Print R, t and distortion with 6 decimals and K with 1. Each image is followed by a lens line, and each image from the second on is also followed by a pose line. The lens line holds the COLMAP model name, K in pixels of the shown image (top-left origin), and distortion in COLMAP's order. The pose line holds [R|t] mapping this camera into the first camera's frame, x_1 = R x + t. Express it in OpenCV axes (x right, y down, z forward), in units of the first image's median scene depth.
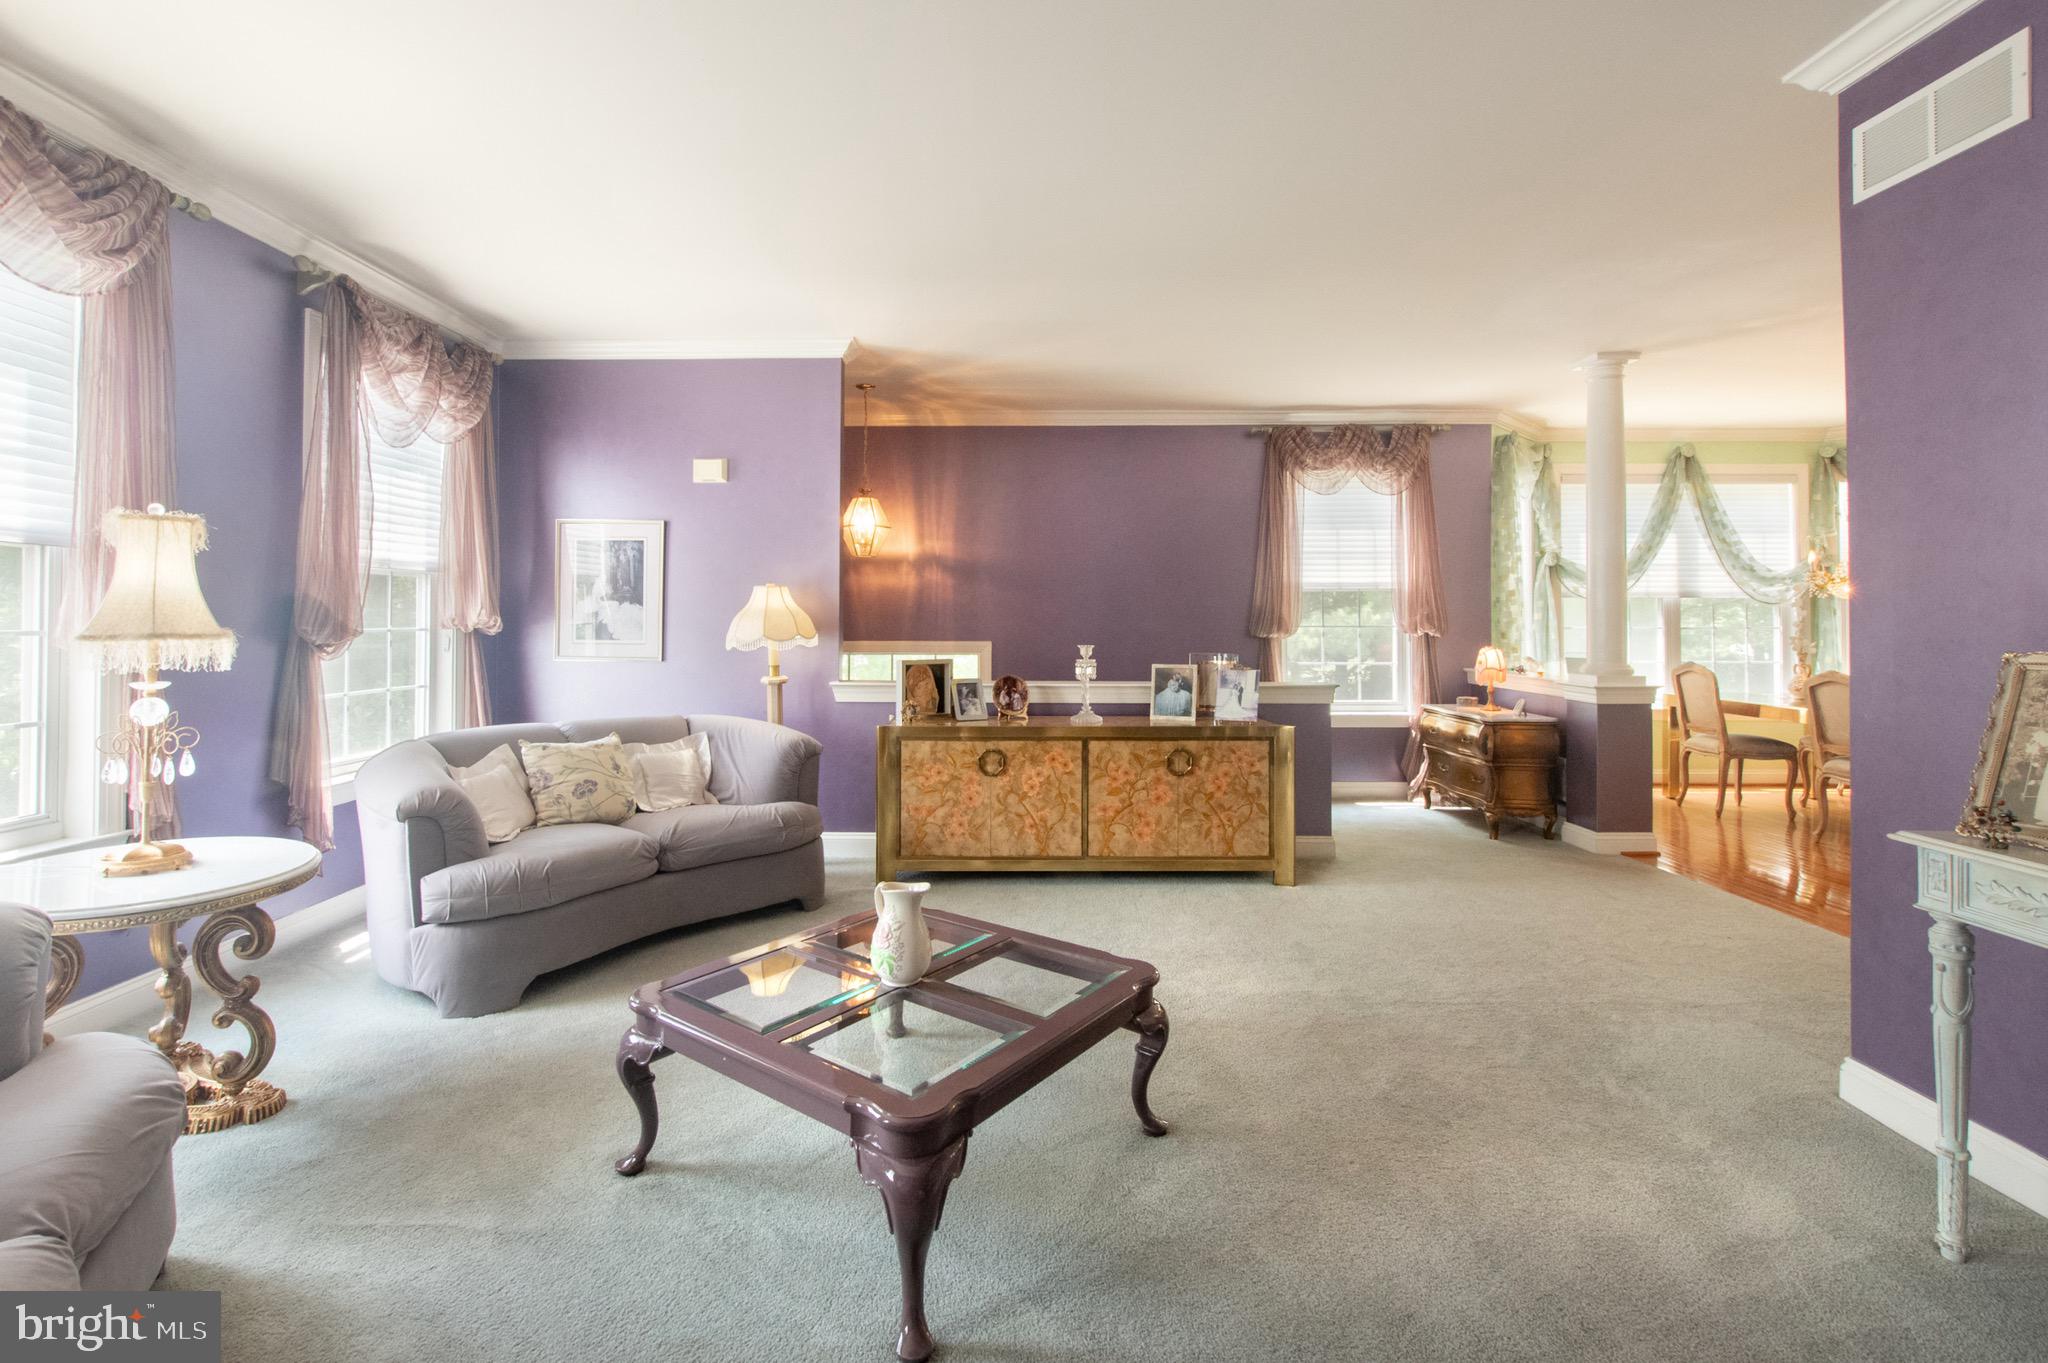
lens RADIAL K [[917.2, 0, 1012.5], [0, 917.2, 617.2], [0, 0, 1]] dist [-0.011624, 0.002674]
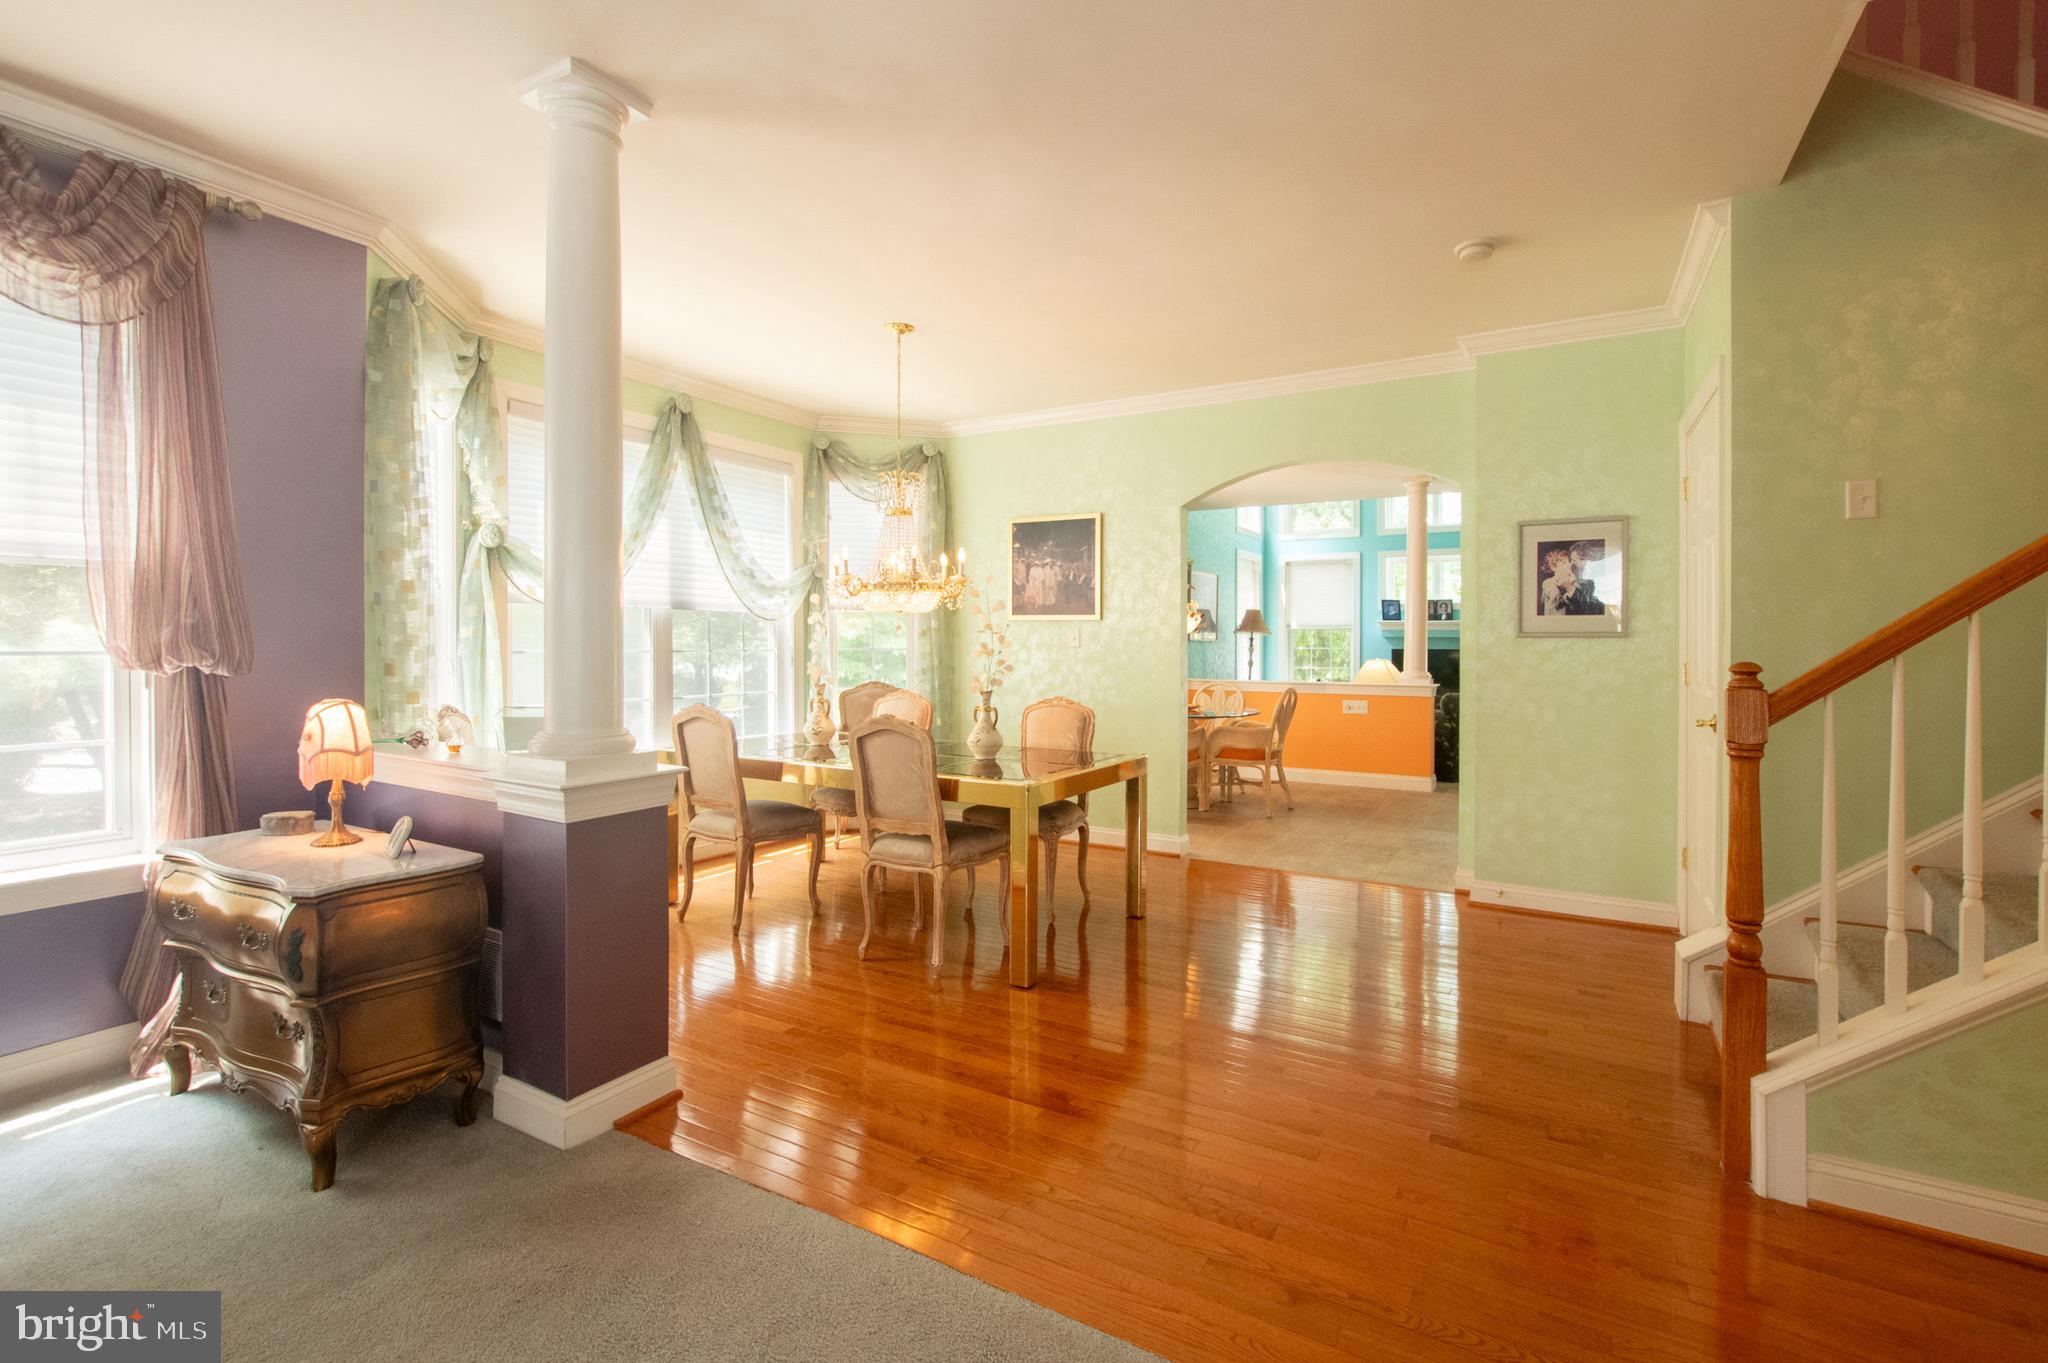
lens RADIAL K [[917.2, 0, 1029.3], [0, 917.2, 646.1], [0, 0, 1]] dist [-0.011624, 0.002674]
pose [[0.503070, -0.001761, 0.864244, 0.275492], [-0.007272, 0.999954, 0.006270, 0.001530], [-0.864215, -0.009439, 0.503034, 0.434076]]
